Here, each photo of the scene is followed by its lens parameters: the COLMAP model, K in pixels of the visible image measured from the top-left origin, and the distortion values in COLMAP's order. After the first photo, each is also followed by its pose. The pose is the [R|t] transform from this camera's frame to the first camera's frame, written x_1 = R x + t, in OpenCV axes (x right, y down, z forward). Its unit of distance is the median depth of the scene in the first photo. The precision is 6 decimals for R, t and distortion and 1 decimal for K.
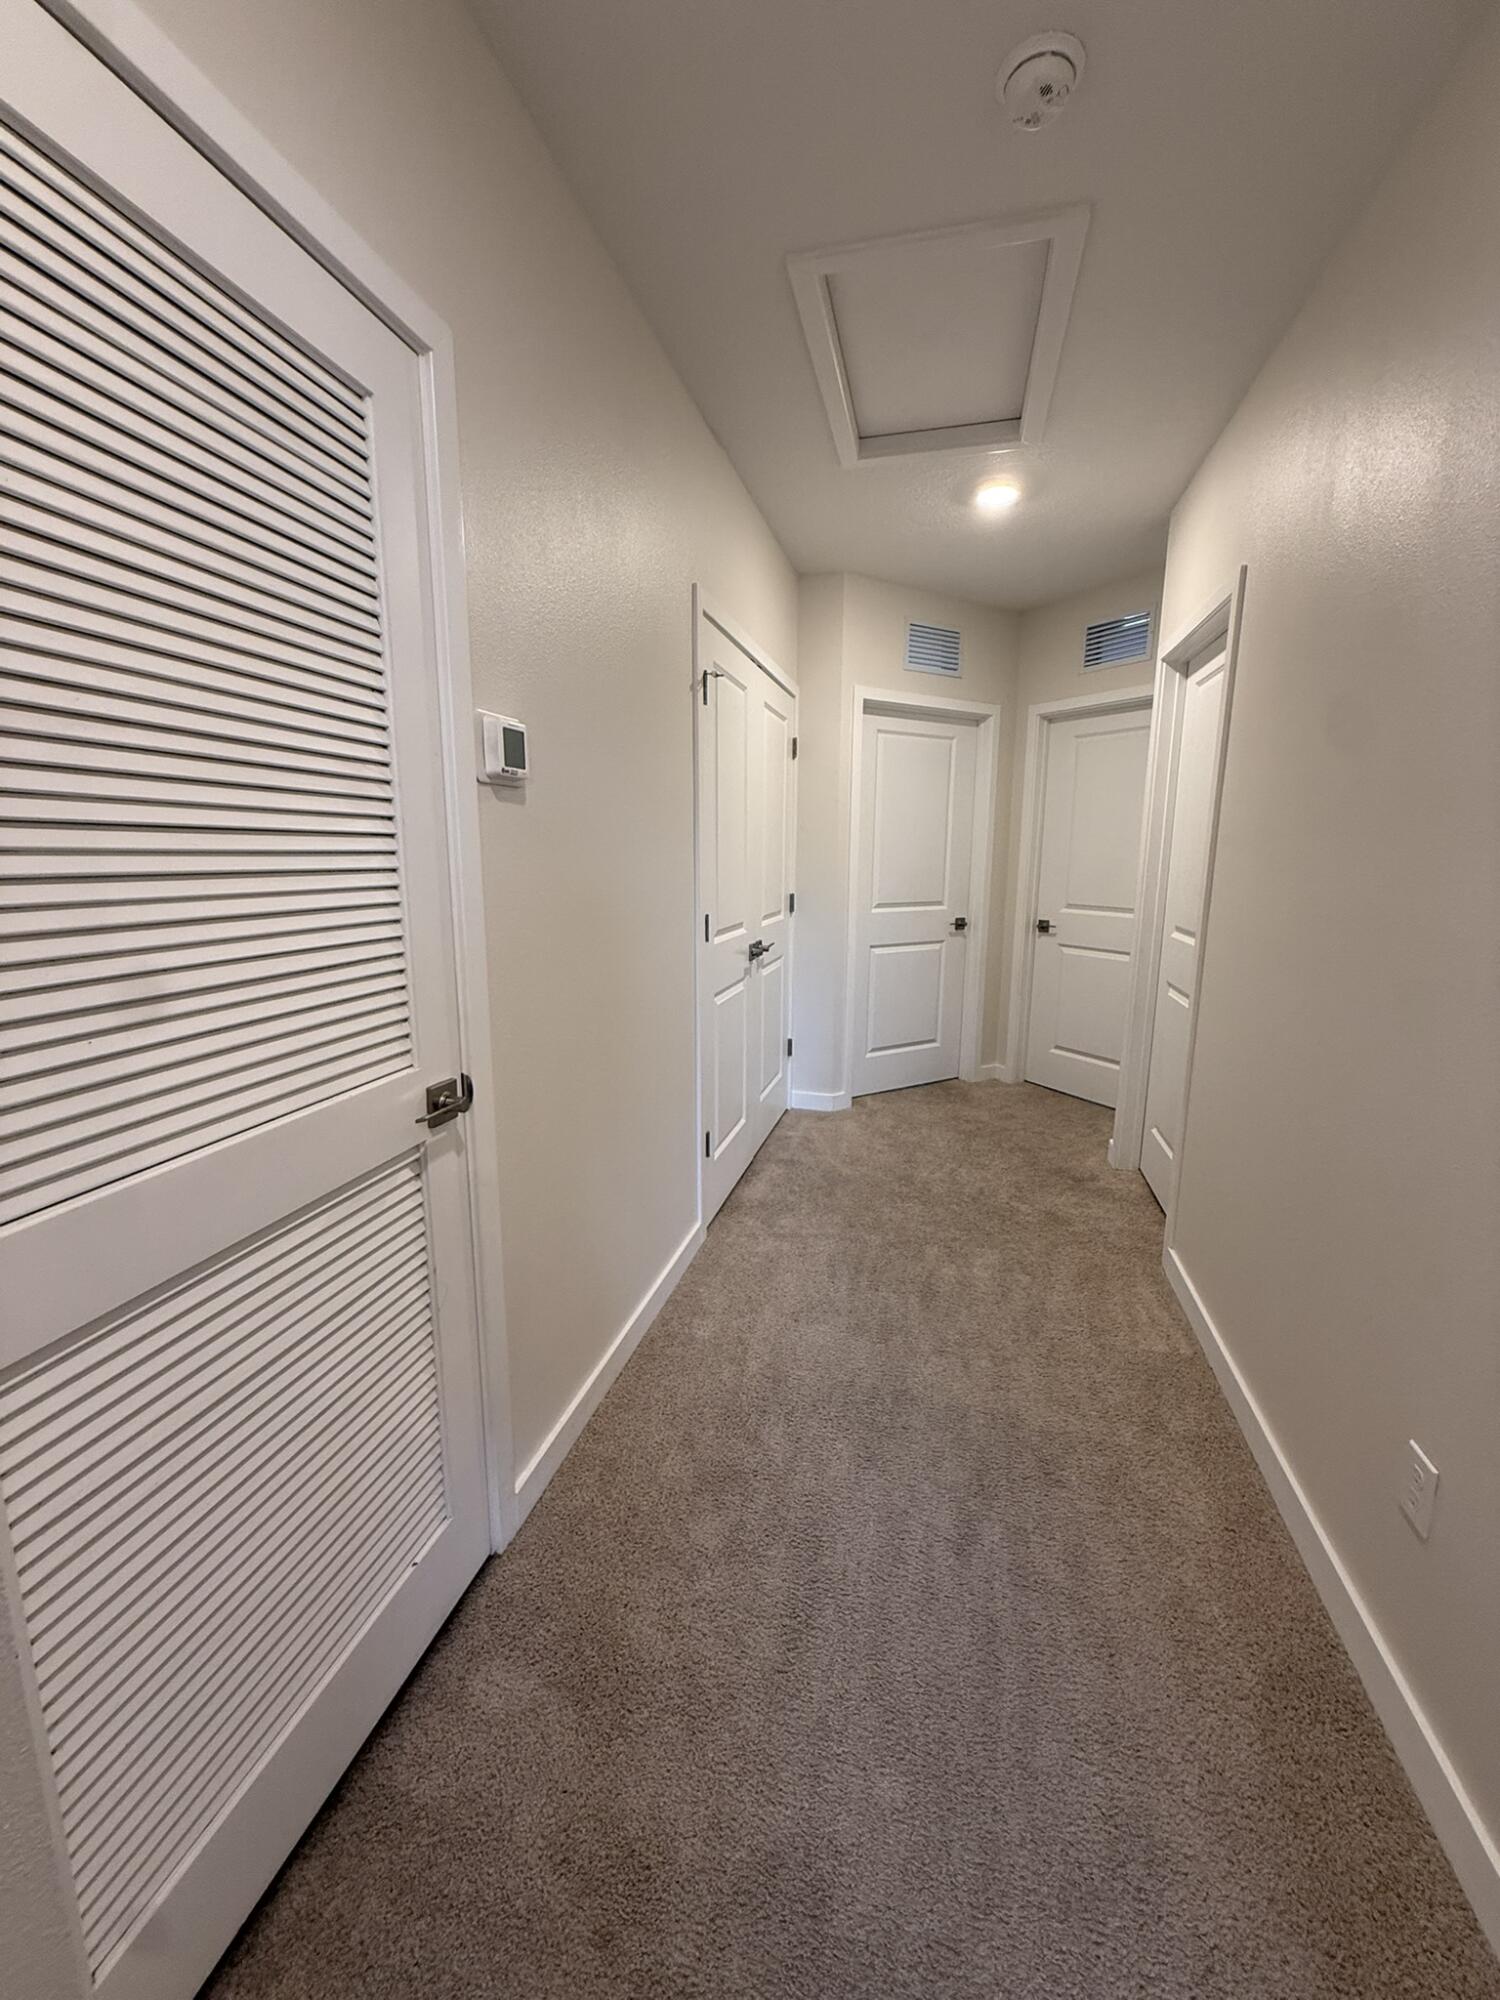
lens RADIAL K [[799.4, 0, 747.8], [0, 799.4, 998.9], [0, 0, 1]] dist [0.000689, -0.000402]
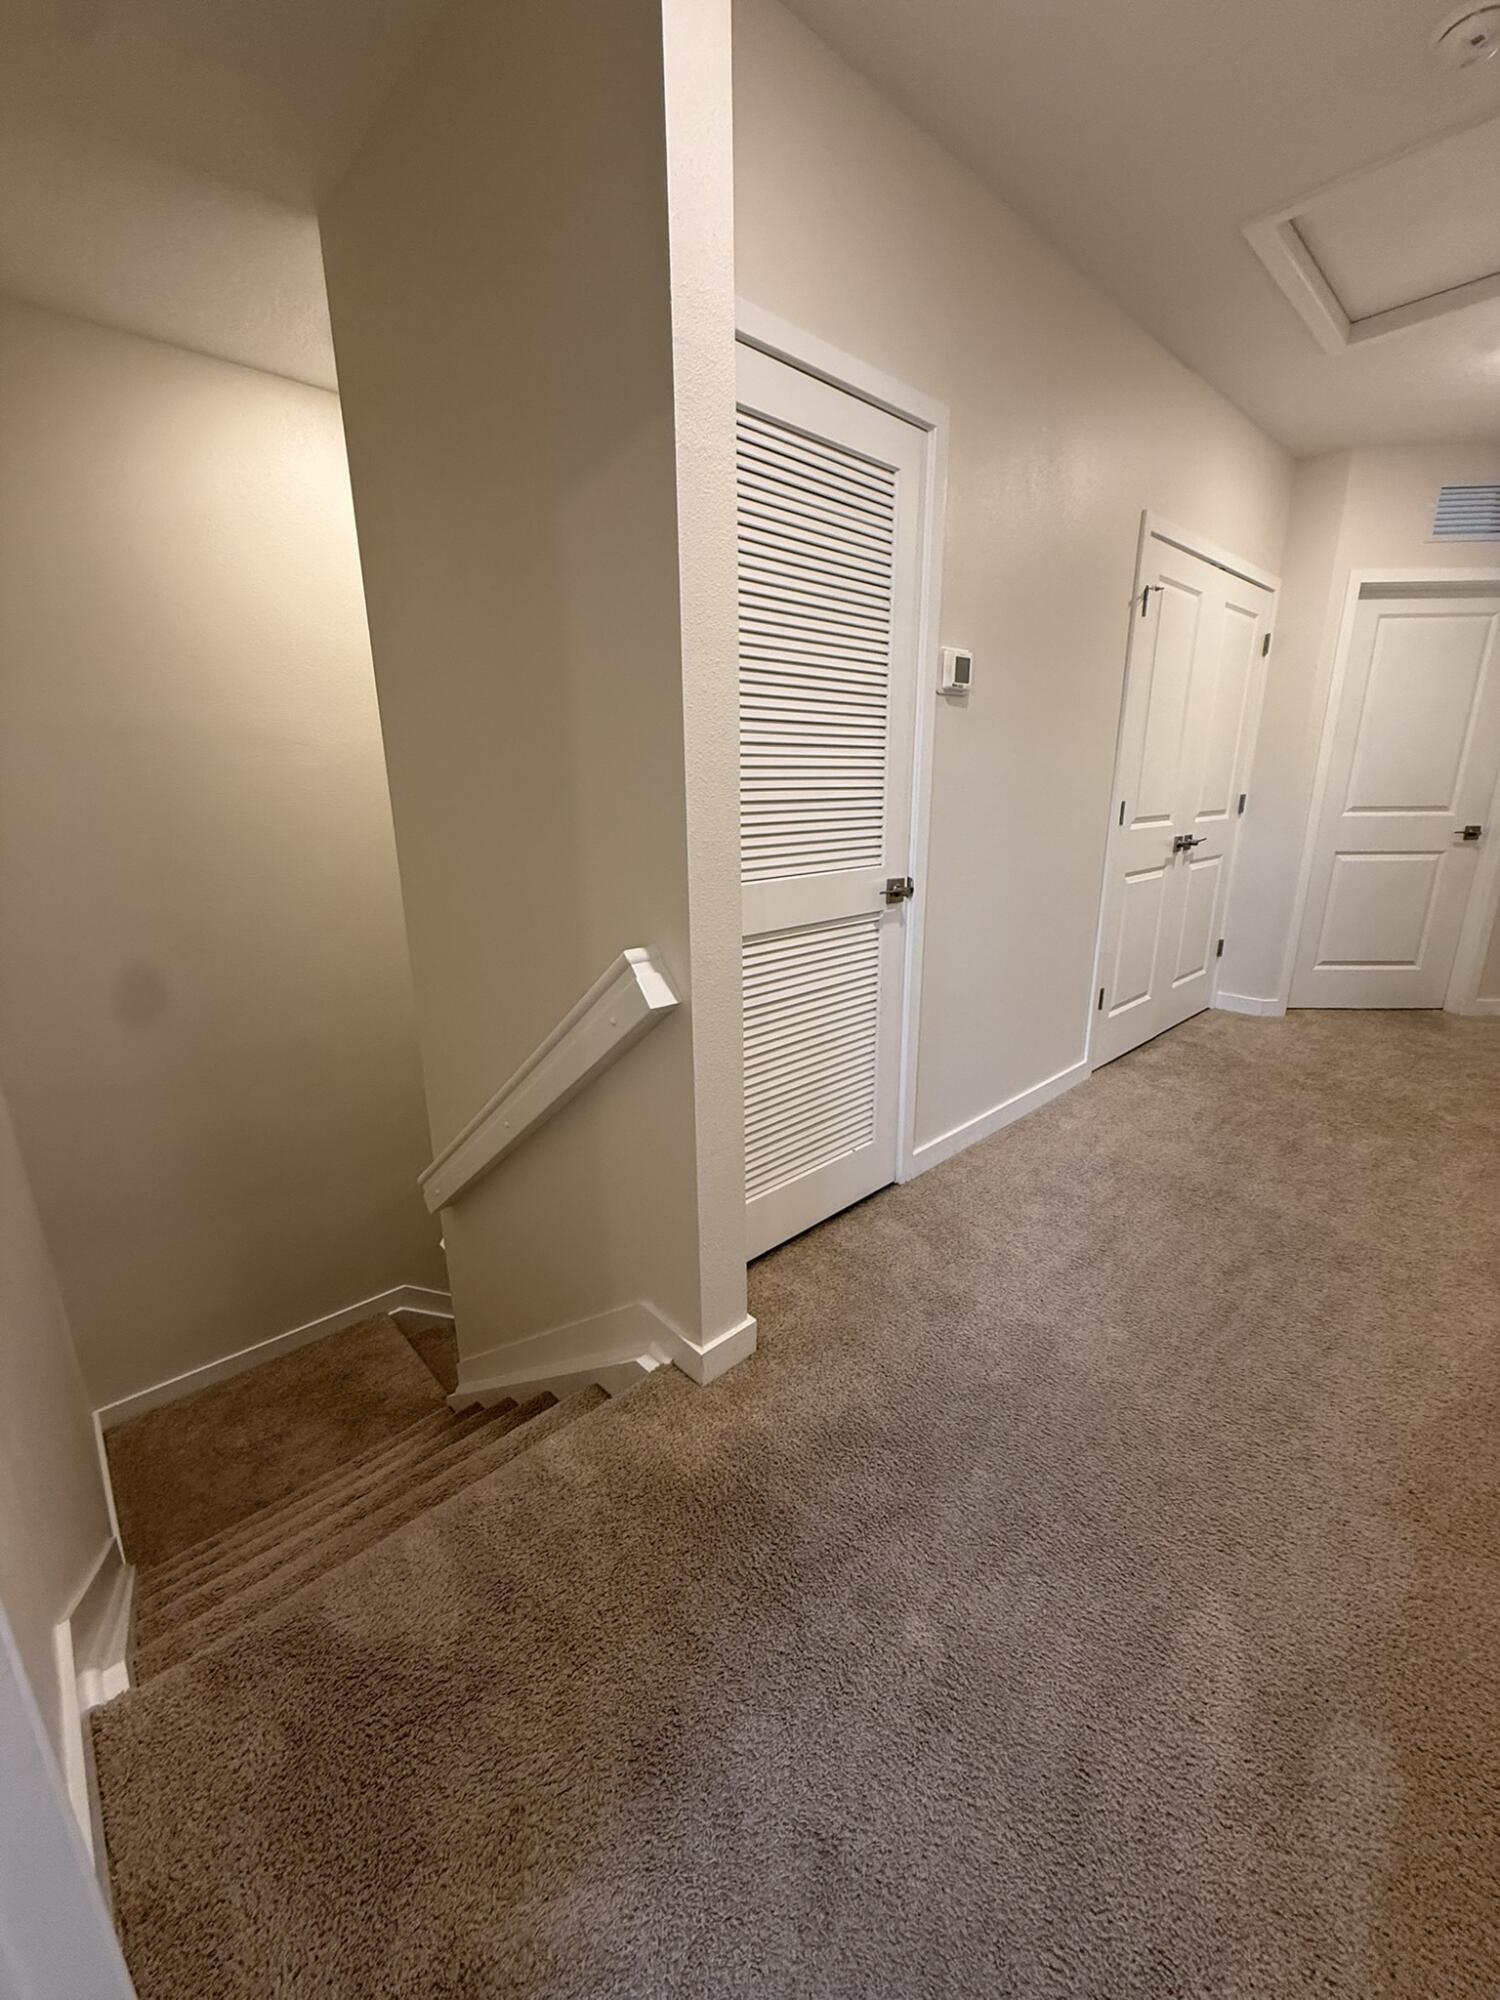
lens RADIAL K [[799.4, 0, 749.9], [0, 799.4, 1000.0], [0, 0, 1]] dist [0.000689, -0.000402]
pose [[0.844532, 0.130444, -0.519375, 0.135567], [-0.083539, 0.990096, 0.112830, 0.098213], [0.528950, -0.051900, 0.847065, -0.307992]]
